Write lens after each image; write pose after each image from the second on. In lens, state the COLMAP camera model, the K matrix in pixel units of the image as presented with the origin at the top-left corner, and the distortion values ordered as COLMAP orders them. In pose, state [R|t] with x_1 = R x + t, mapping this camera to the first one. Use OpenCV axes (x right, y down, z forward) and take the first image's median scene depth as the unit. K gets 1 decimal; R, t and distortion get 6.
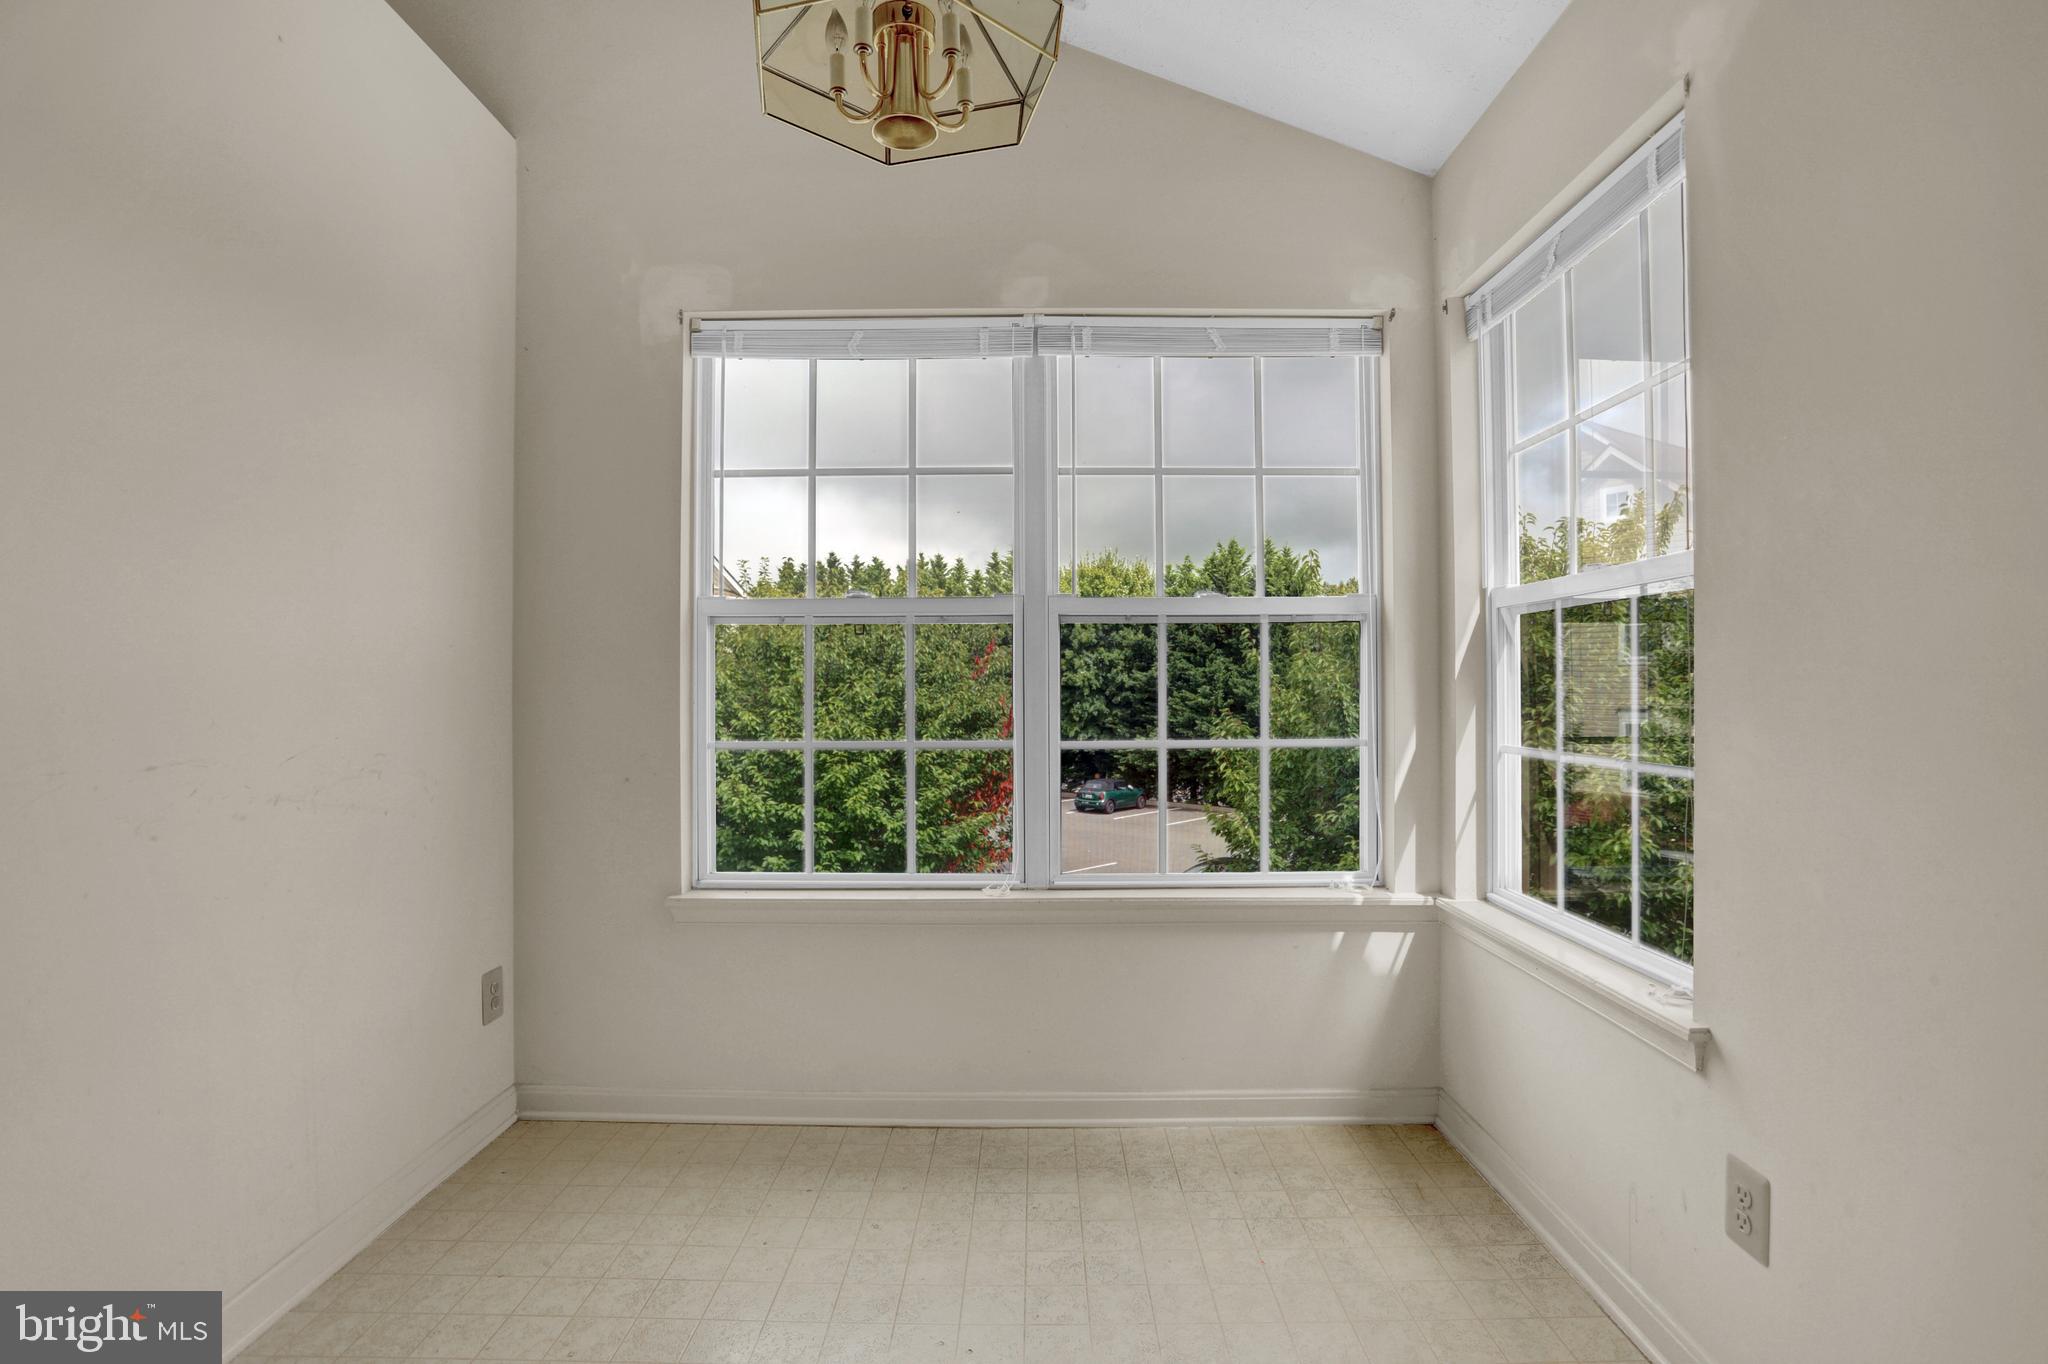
lens RADIAL K [[992.6, 0, 1028.0], [0, 992.6, 682.0], [0, 0, 1]] dist [-0.070958, 0.033949]
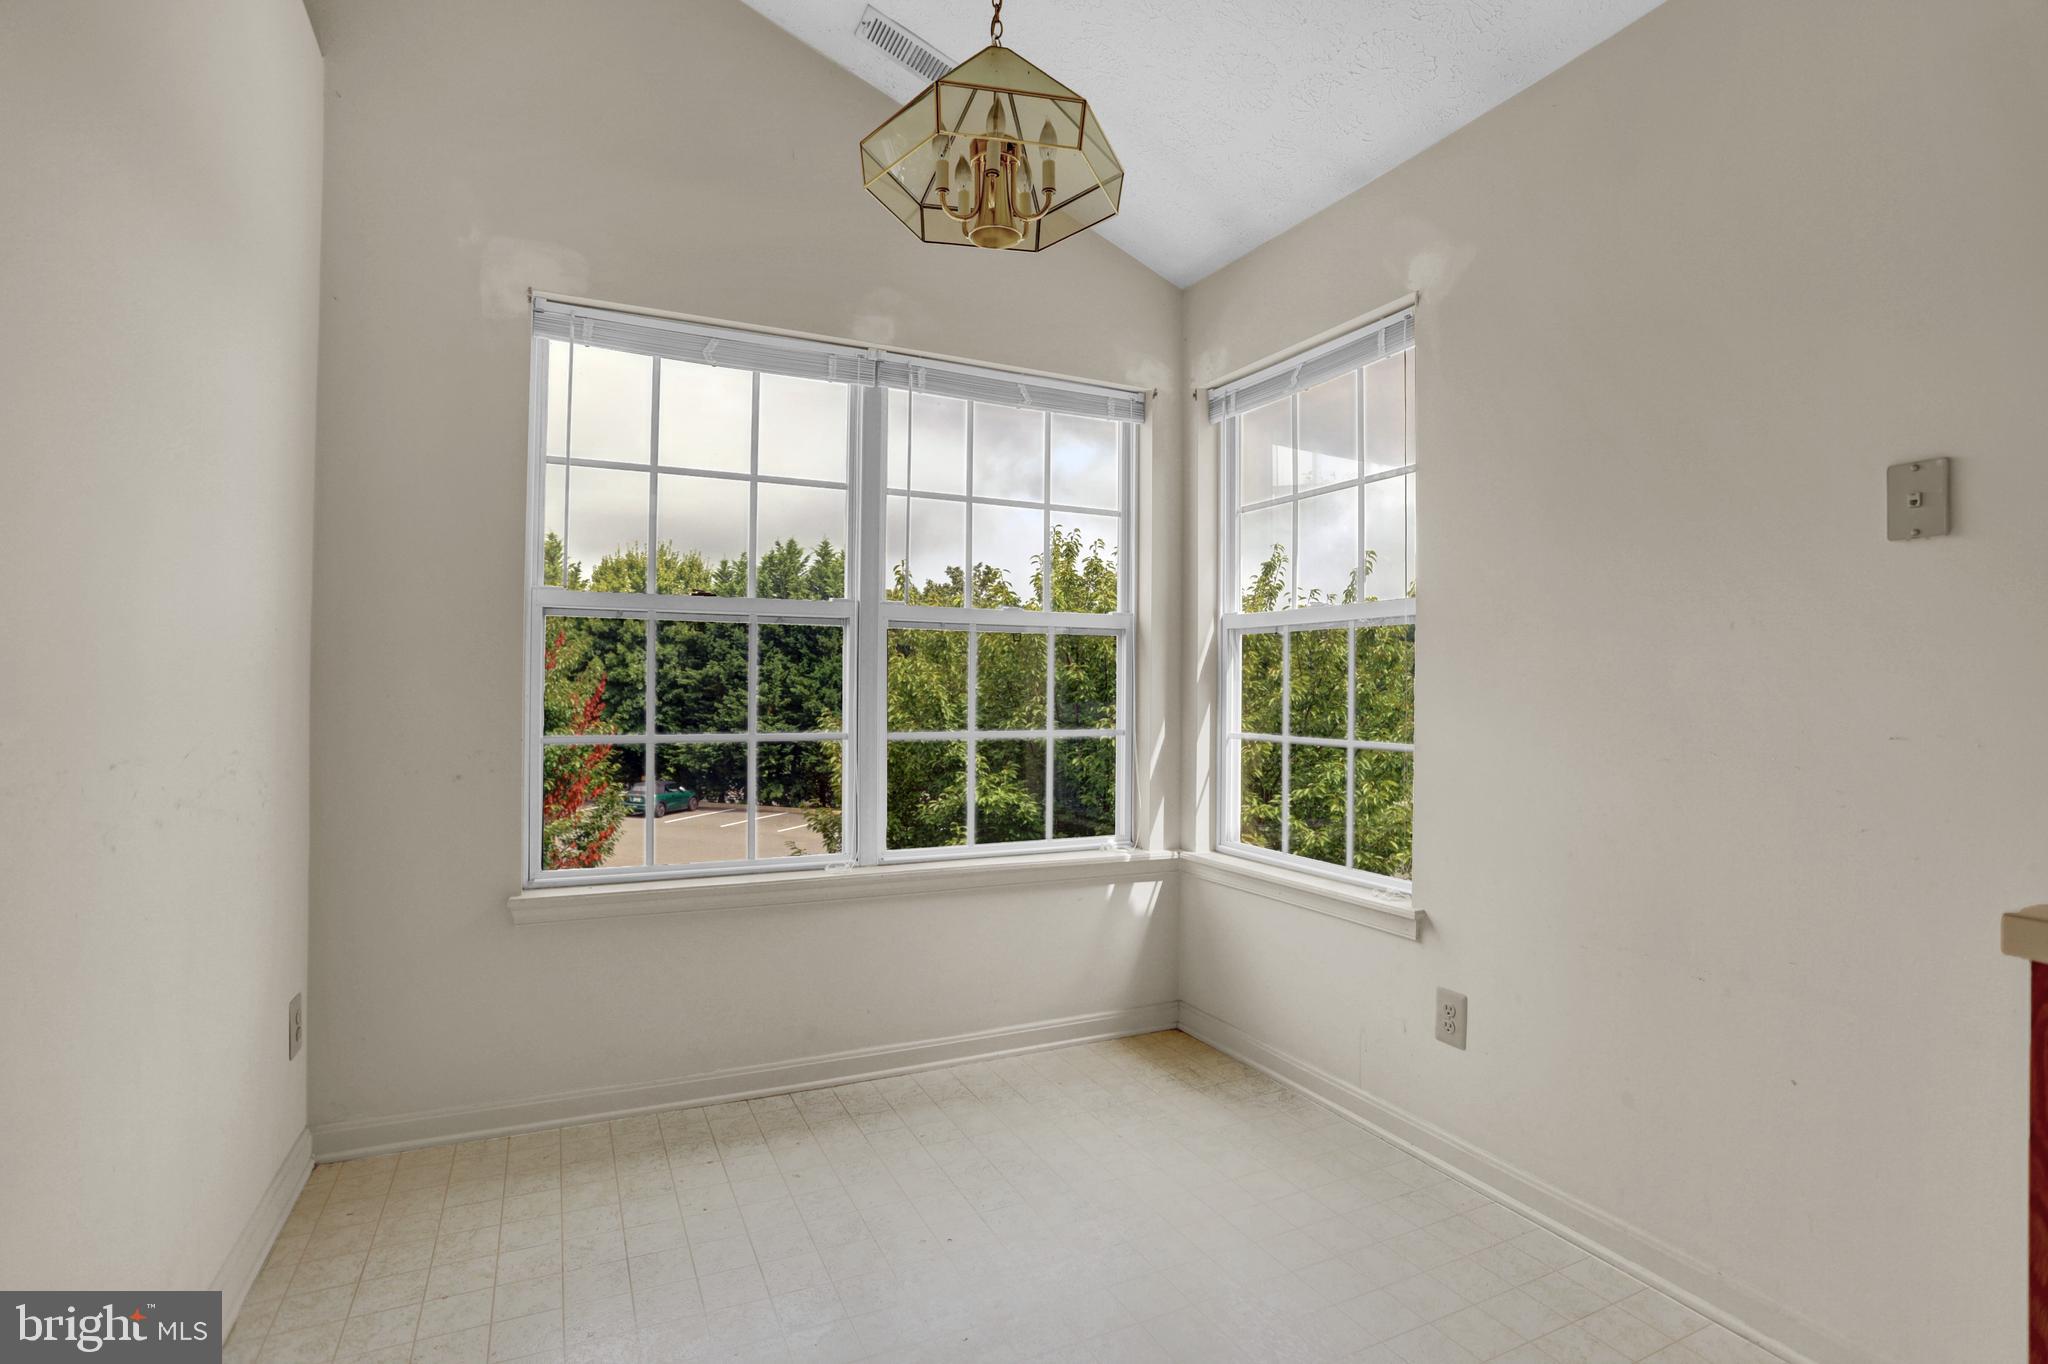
lens RADIAL K [[992.3, 0, 1032.5], [0, 992.3, 678.2], [0, 0, 1]] dist [-0.071638, 0.034341]
pose [[0.895978, 0.014958, 0.443847, -0.332649], [-0.013589, 0.999888, -0.006264, 0.003051], [-0.443891, -0.000419, 0.896081, -0.077923]]
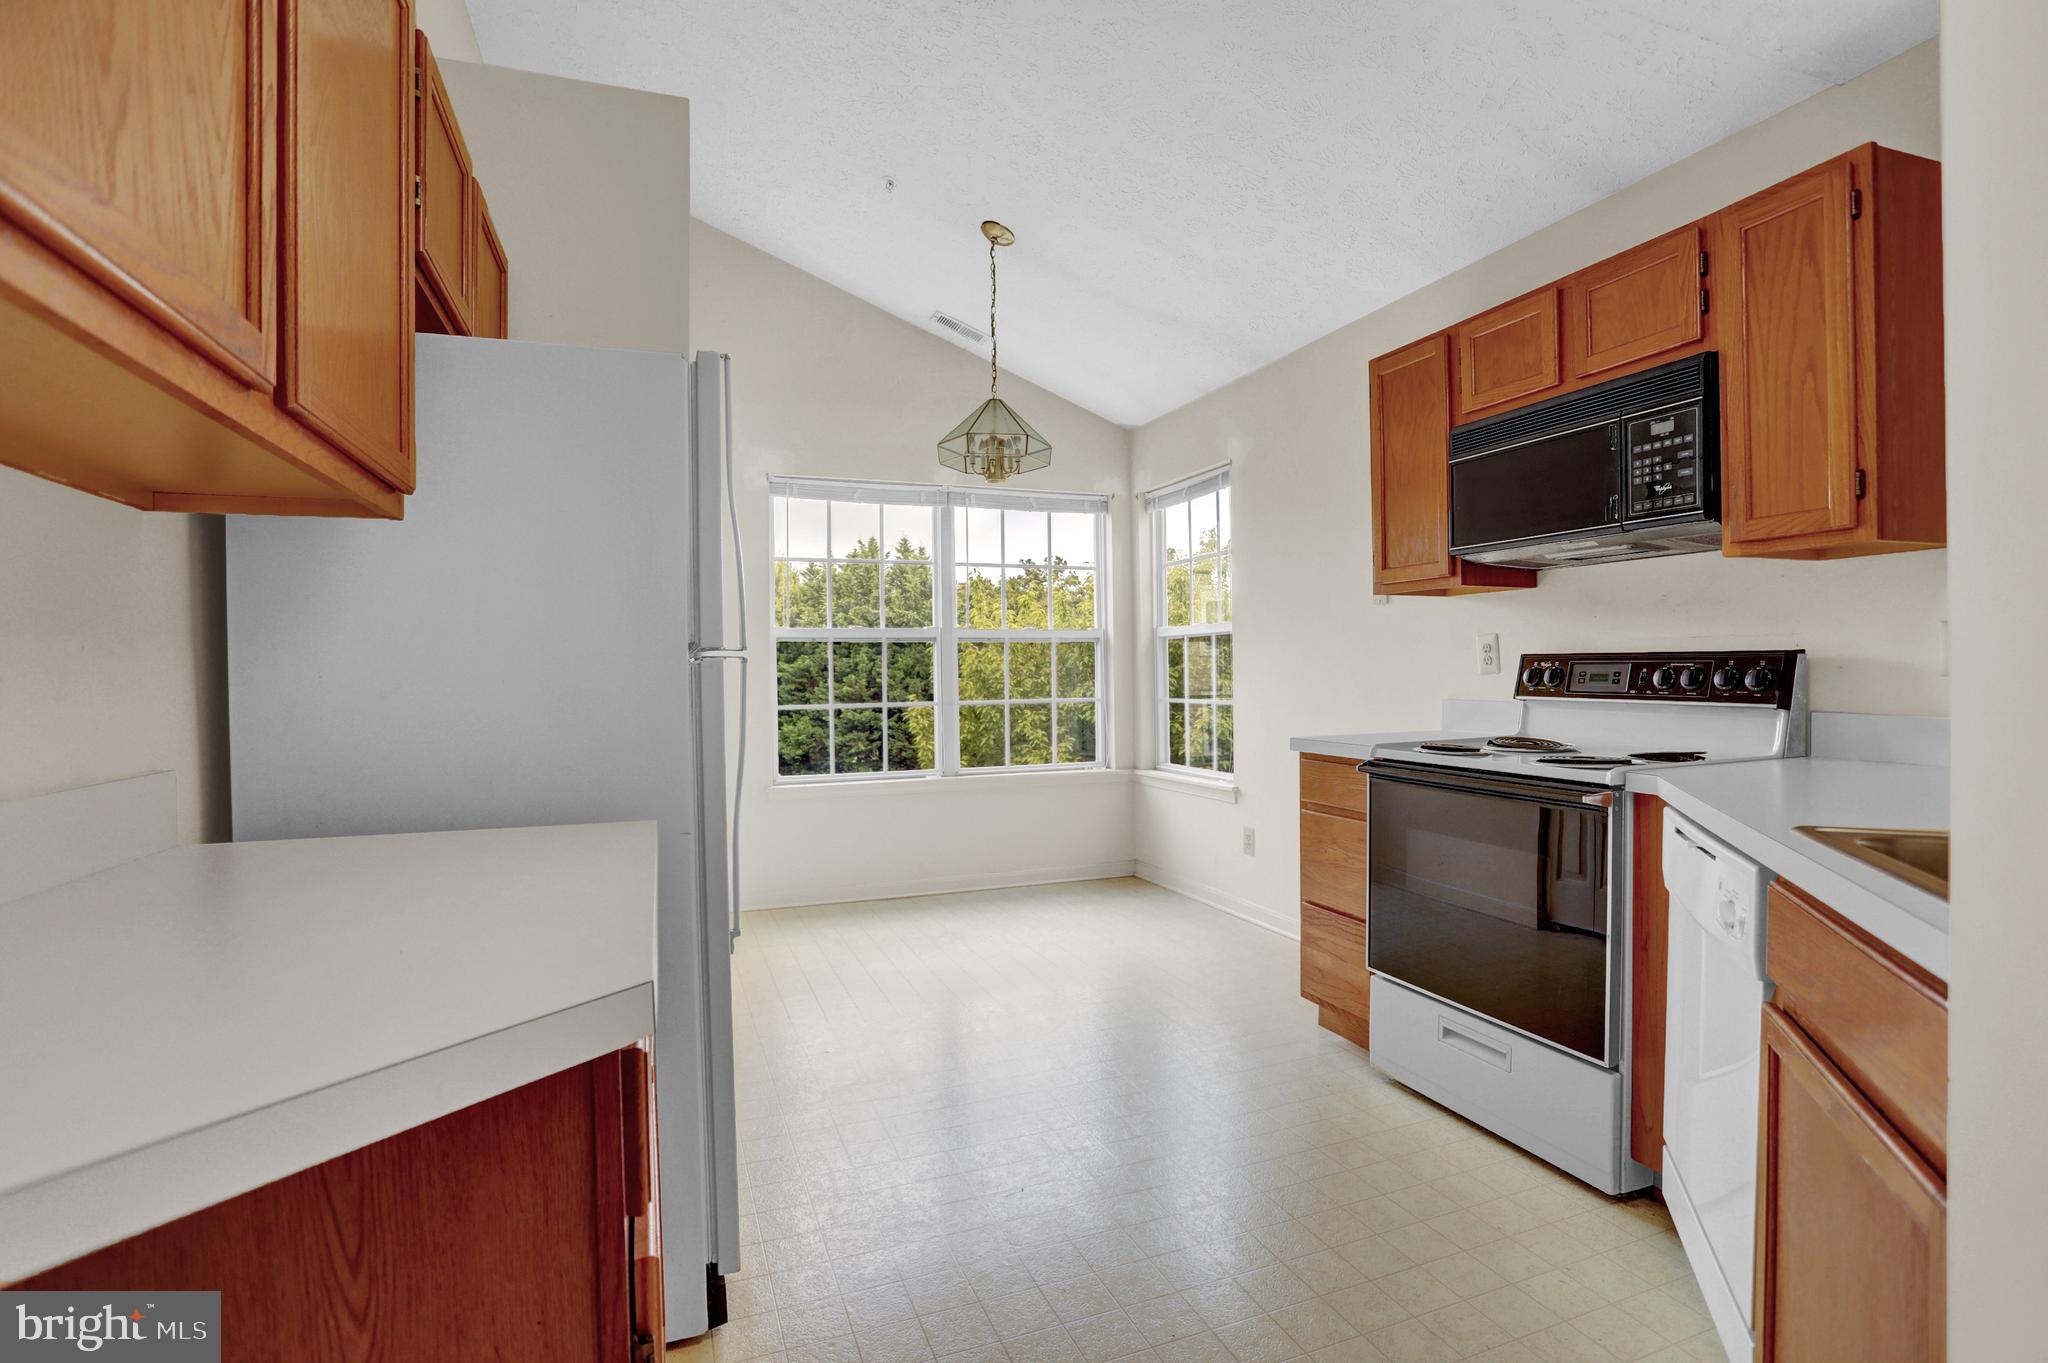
lens RADIAL K [[992.3, 0, 1032.5], [0, 992.3, 677.7], [0, 0, 1]] dist [-0.071638, 0.034341]
pose [[0.928490, -0.009209, 0.371242, -0.591506], [0.007206, 0.999951, 0.006783, 0.000396], [-0.371287, -0.003622, 0.928511, -0.935799]]
